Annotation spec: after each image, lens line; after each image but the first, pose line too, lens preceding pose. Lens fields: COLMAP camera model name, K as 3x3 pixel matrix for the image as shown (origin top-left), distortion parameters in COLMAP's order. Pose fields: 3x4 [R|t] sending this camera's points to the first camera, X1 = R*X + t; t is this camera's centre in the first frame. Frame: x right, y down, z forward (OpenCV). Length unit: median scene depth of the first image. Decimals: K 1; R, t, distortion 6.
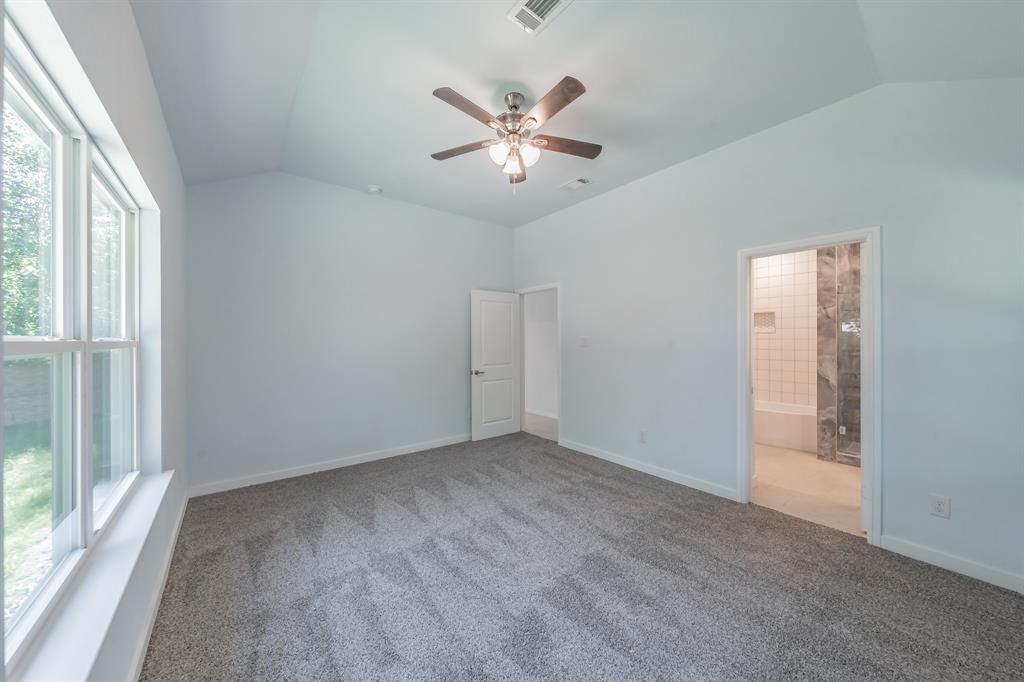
lens RADIAL K [[360.6, 0, 519.5], [0, 360.6, 338.7], [0, 0, 1]] dist [-0.002741, -0.000217]
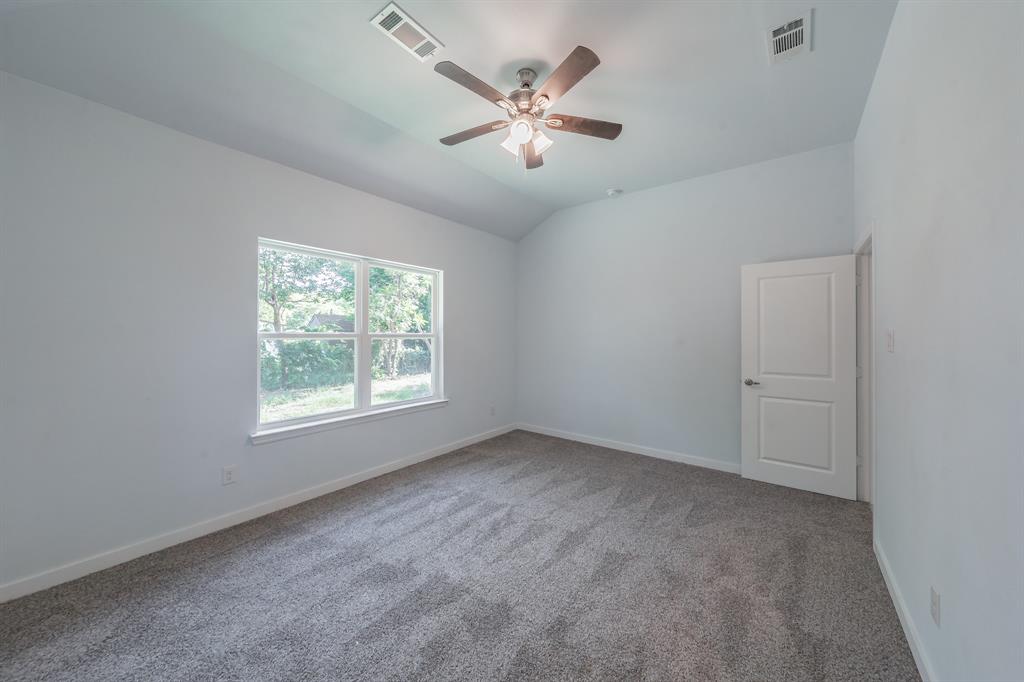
lens RADIAL K [[360.6, 0, 518.0], [0, 360.6, 336.5], [0, 0, 1]] dist [-0.002741, -0.000217]
pose [[0.233962, 0.008442, -0.972209, 0.764301], [-0.002698, 0.999964, 0.008034, 0.000636], [0.972242, 0.000744, 0.233976, 0.661507]]
